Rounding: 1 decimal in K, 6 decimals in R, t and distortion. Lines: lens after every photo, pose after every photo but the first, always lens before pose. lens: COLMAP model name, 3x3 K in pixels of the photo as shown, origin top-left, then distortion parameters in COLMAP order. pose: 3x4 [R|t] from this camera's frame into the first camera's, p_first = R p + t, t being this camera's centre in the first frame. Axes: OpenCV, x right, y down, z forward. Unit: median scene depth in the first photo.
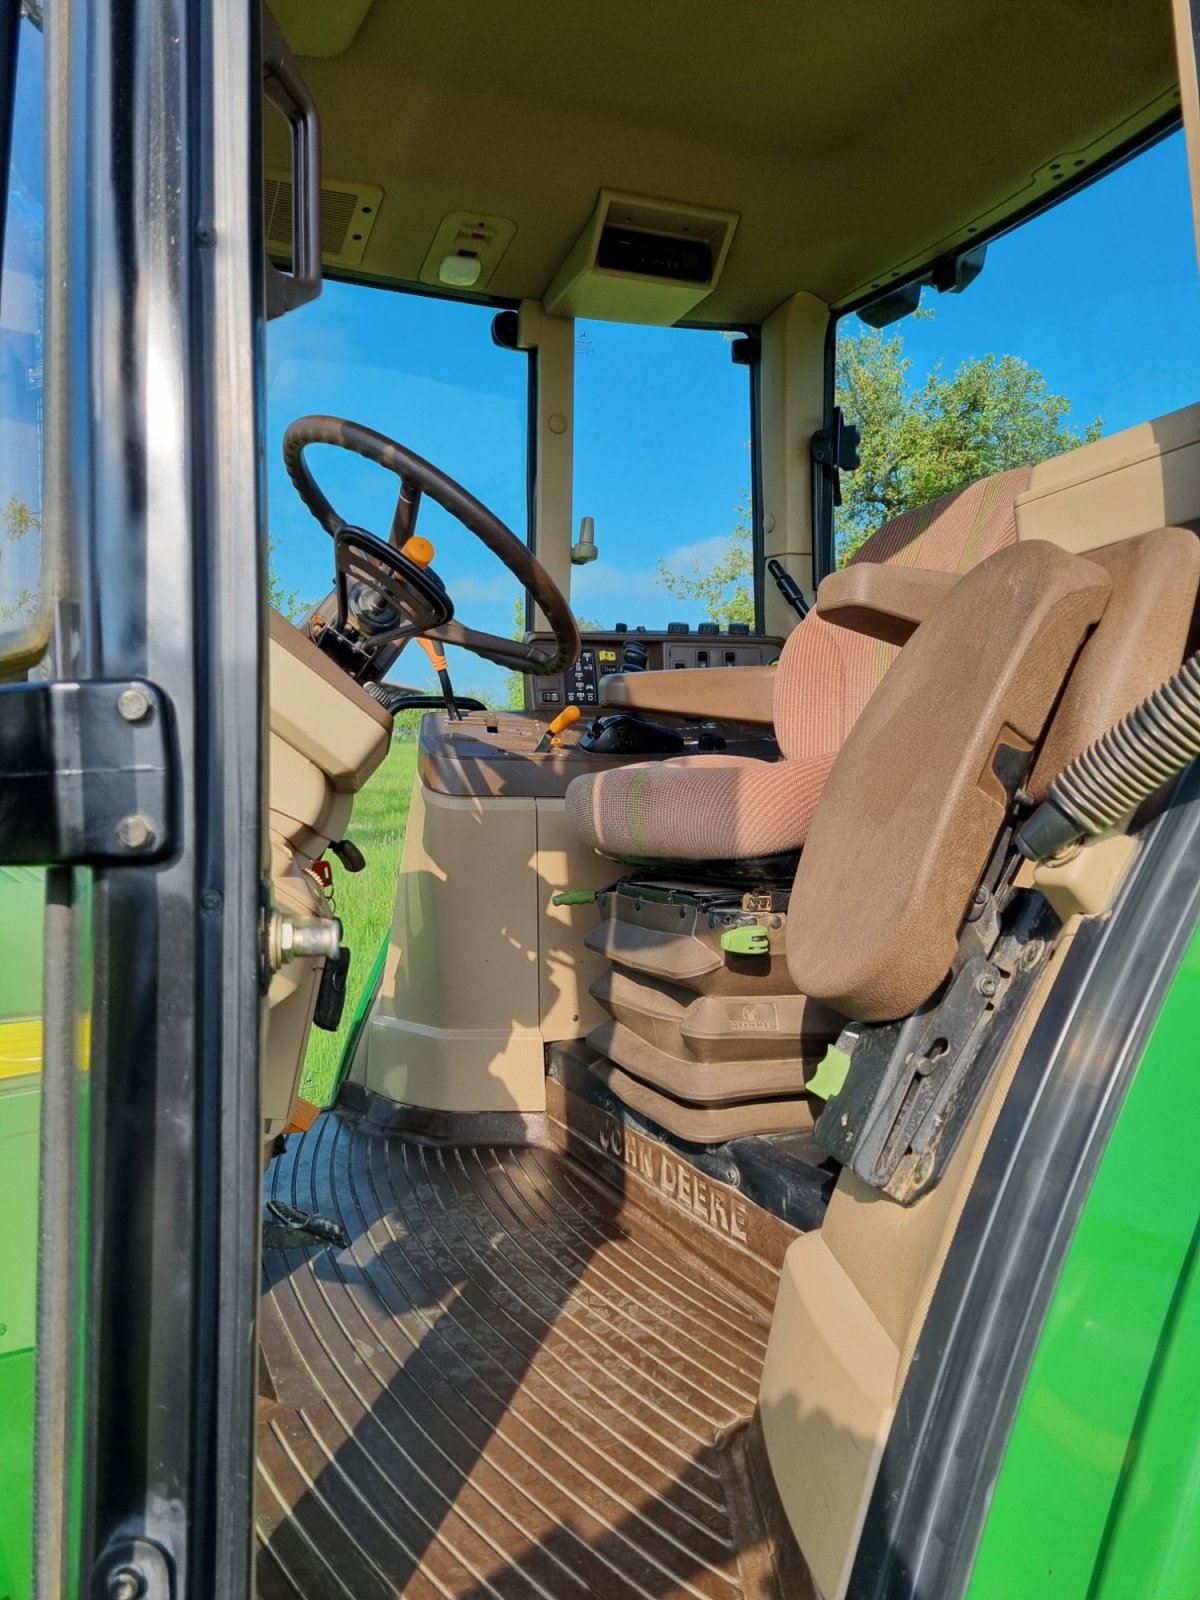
lens RADIAL K [[1208.3, 0, 590.8], [0, 1208.3, 804.4], [0, 0, 1]] dist [0.050810, -0.005271]
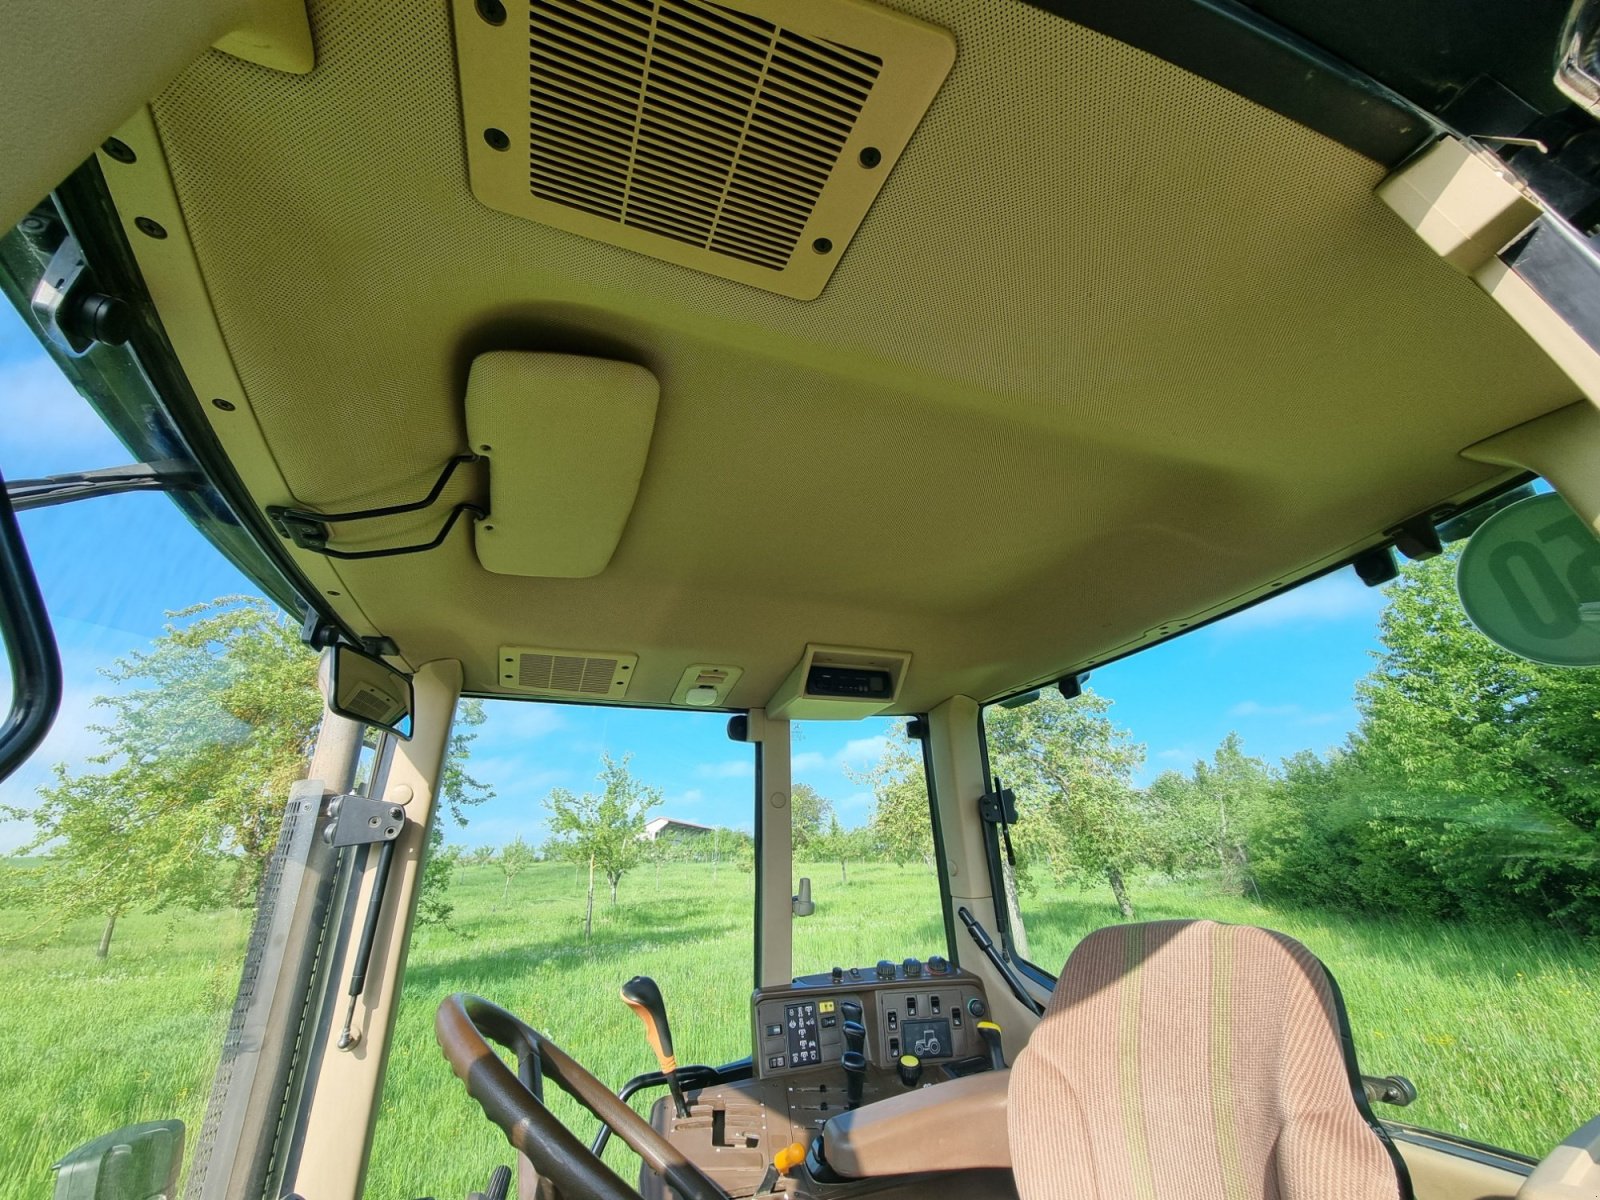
lens RADIAL K [[652.4, 0, 800.0], [0, 652.4, 600.0], [0, 0, 1]] dist [0.001977, -0.000105]
pose [[0.999393, -0.034800, 0.001273, 0.001309], [0.032228, 0.910442, -0.412380, -0.220019], [0.013192, 0.412171, 0.911011, 0.293744]]
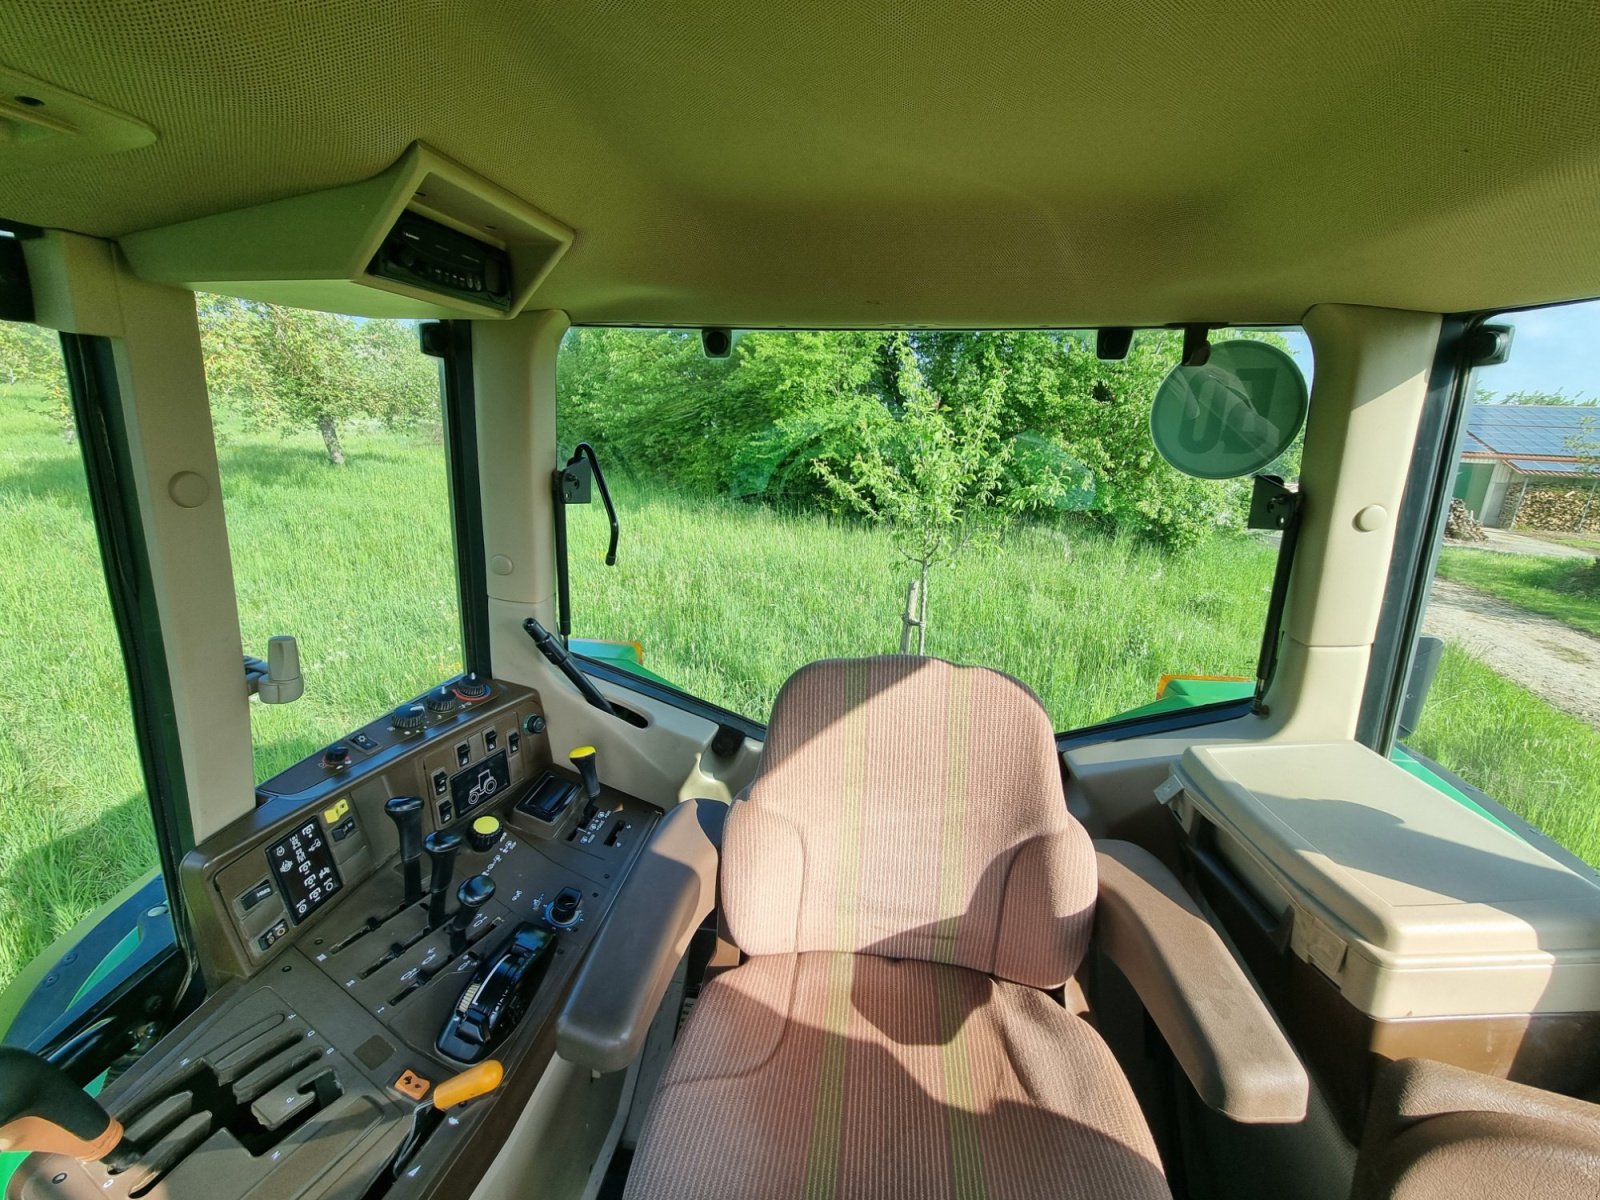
lens RADIAL K [[652.4, 0, 800.0], [0, 652.4, 600.0], [0, 0, 1]] dist [0.001977, -0.000105]
pose [[0.505326, -0.207757, 0.837545, -0.140011], [-0.017330, 0.967946, 0.250559, -0.339108], [-0.862754, -0.141129, 0.485528, 0.617882]]
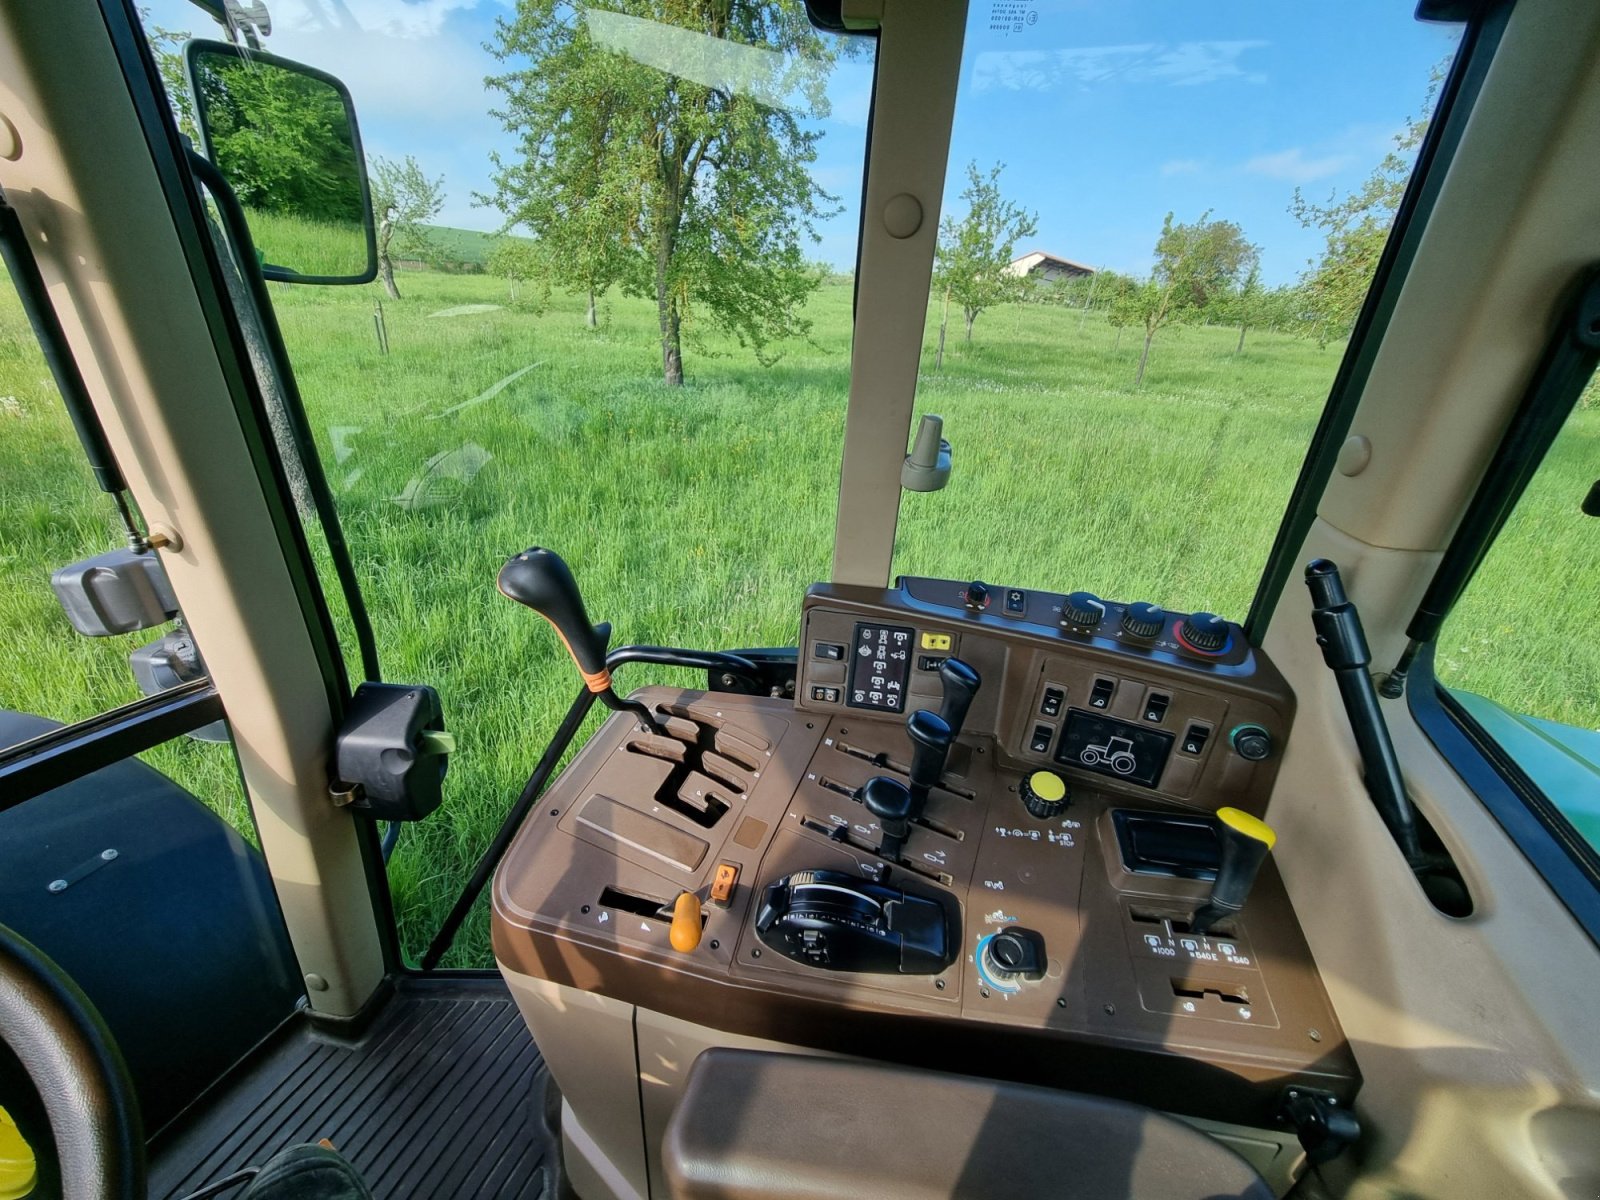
lens RADIAL K [[652.4, 0, 800.0], [0, 652.4, 600.0], [0, 0, 1]] dist [0.001977, -0.000105]
pose [[0.866406, 0.274472, -0.417140, 0.087085], [-0.099263, 0.913381, 0.394819, -0.268595], [0.489374, -0.300667, 0.818604, 0.709749]]
